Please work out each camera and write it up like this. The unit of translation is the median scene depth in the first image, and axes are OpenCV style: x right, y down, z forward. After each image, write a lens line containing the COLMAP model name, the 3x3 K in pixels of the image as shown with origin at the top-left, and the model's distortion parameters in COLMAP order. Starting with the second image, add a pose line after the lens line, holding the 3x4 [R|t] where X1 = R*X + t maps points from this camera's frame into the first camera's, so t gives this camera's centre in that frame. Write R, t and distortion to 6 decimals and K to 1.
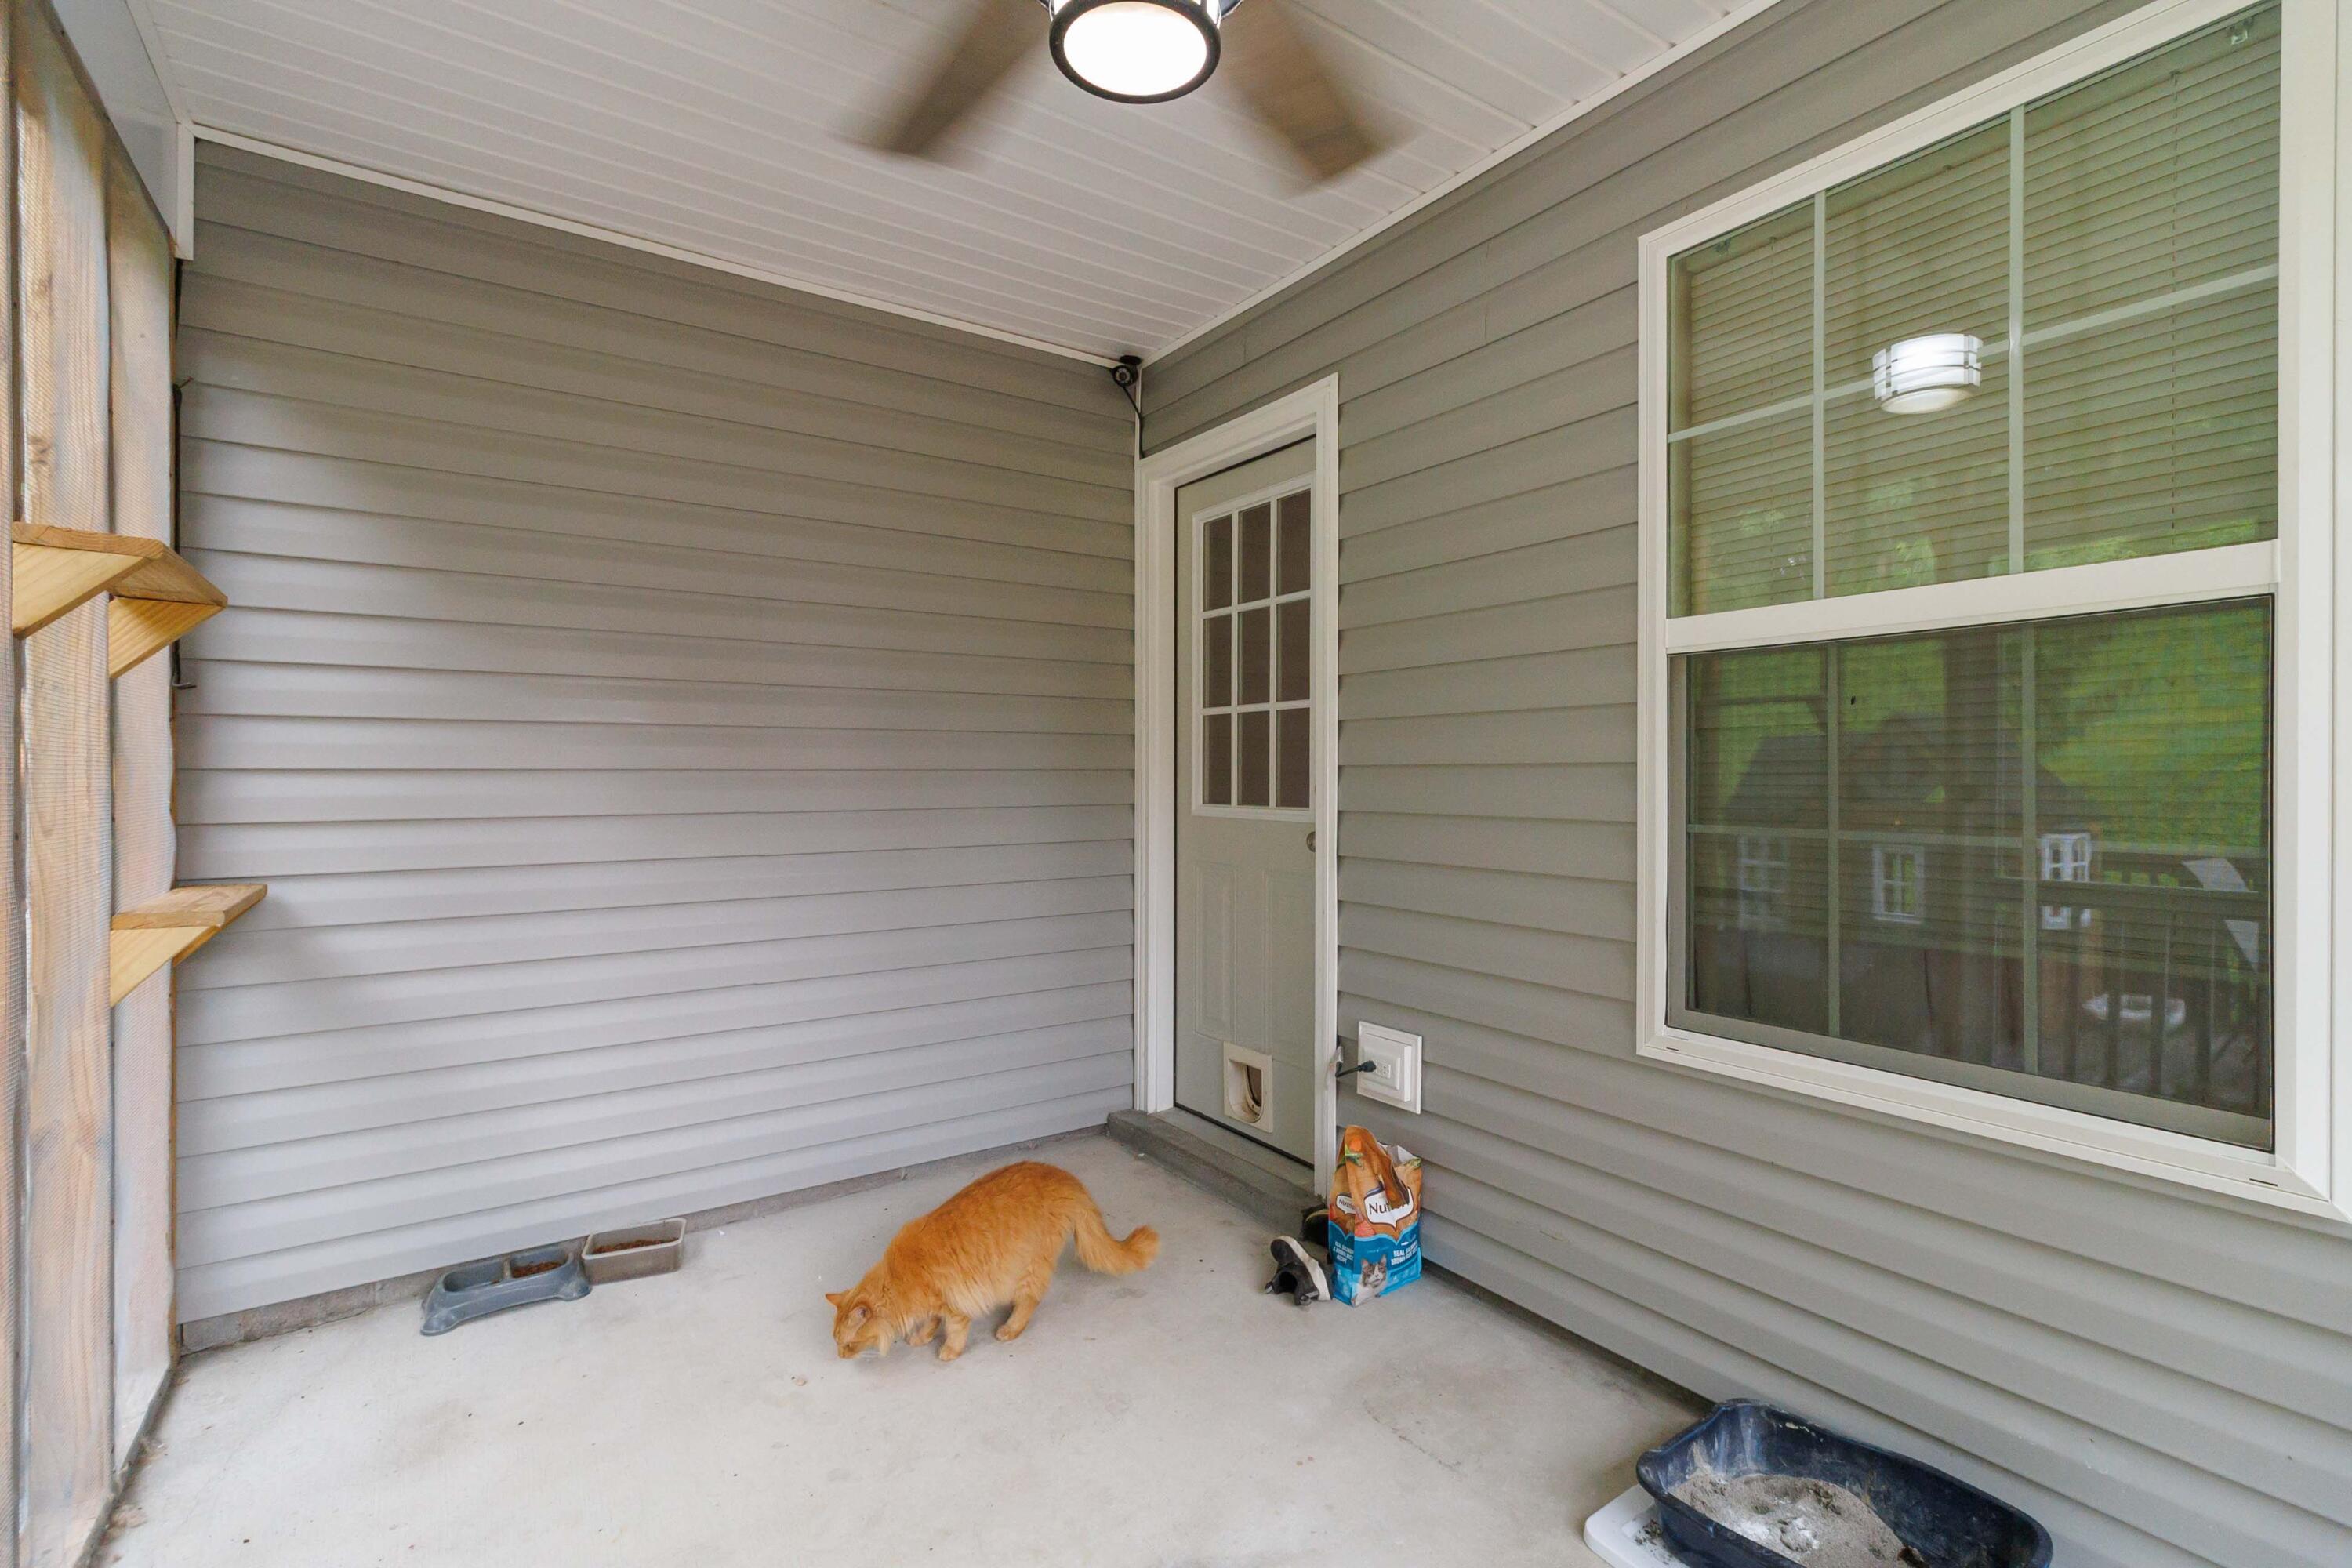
lens RADIAL K [[1081.9, 0, 1188.8], [0, 1081.9, 772.2], [0, 0, 1]] dist [-0.000932, -0.000380]
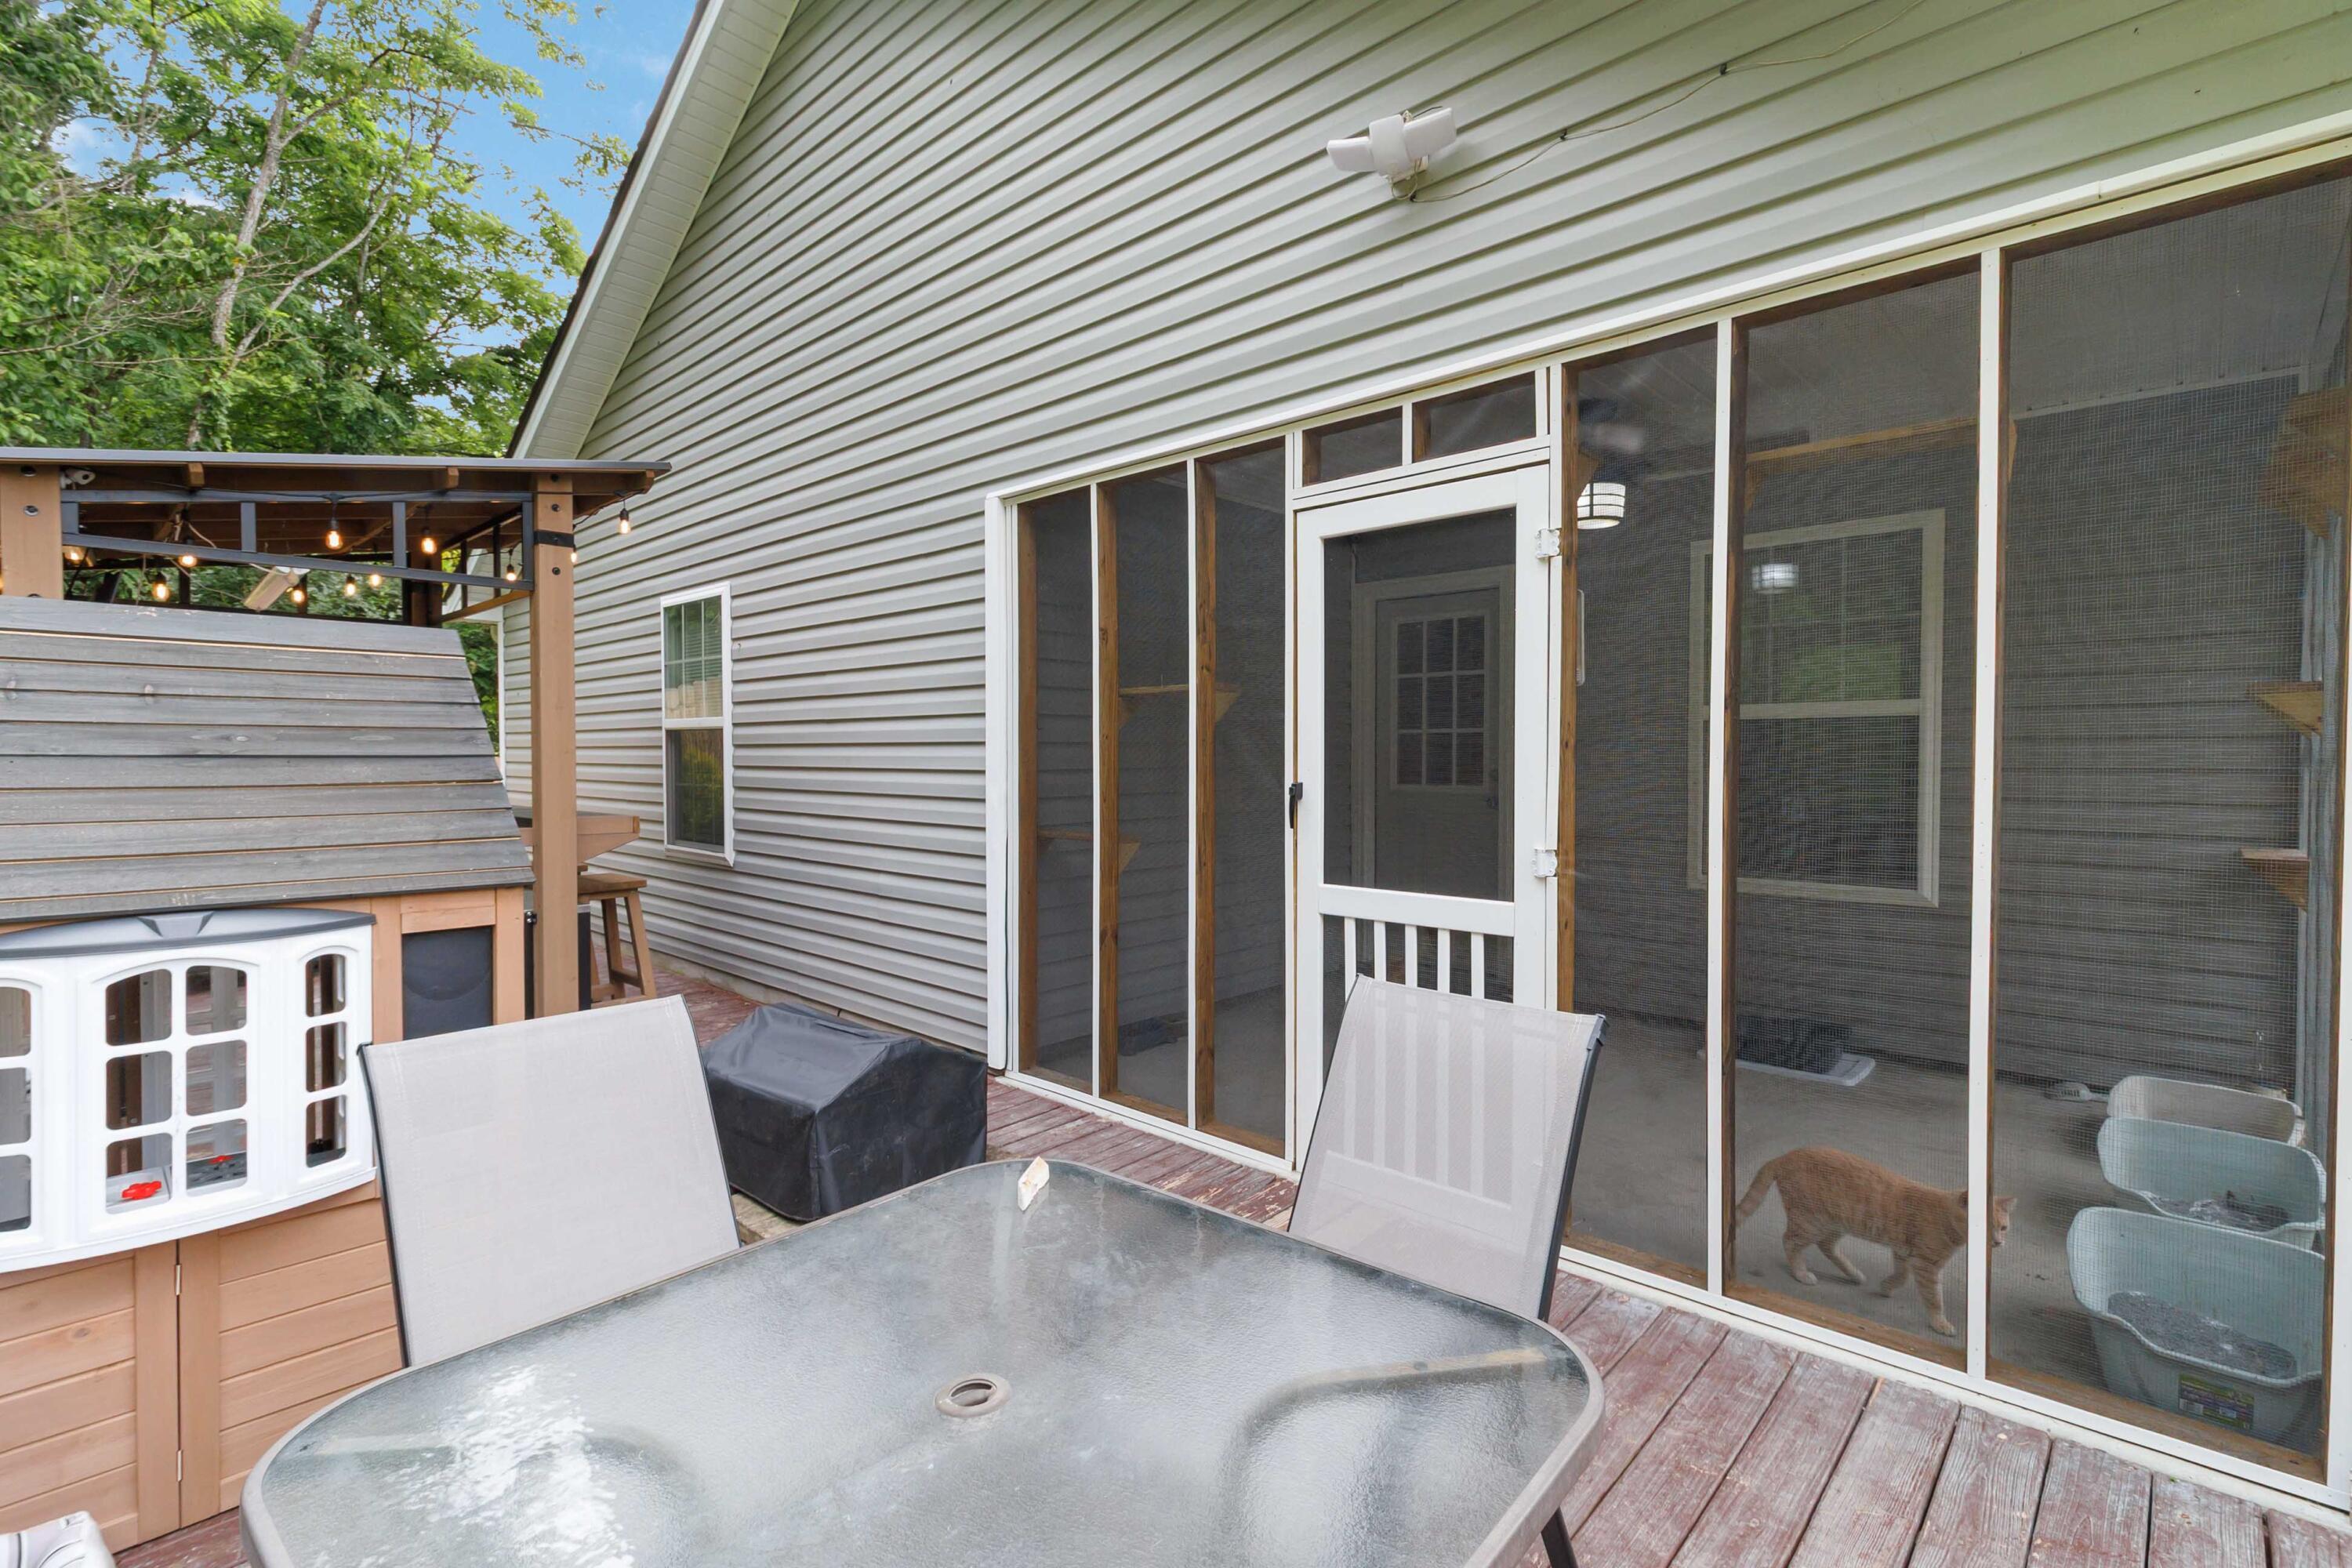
lens RADIAL K [[1081.9, 0, 1182.8], [0, 1081.9, 781.7], [0, 0, 1]] dist [-0.000932, -0.000380]
pose [[0.977371, -0.009962, 0.211297, -0.733853], [0.007911, 0.999913, 0.010552, 0.003701], [-0.211384, -0.008642, 0.977365, -0.677239]]
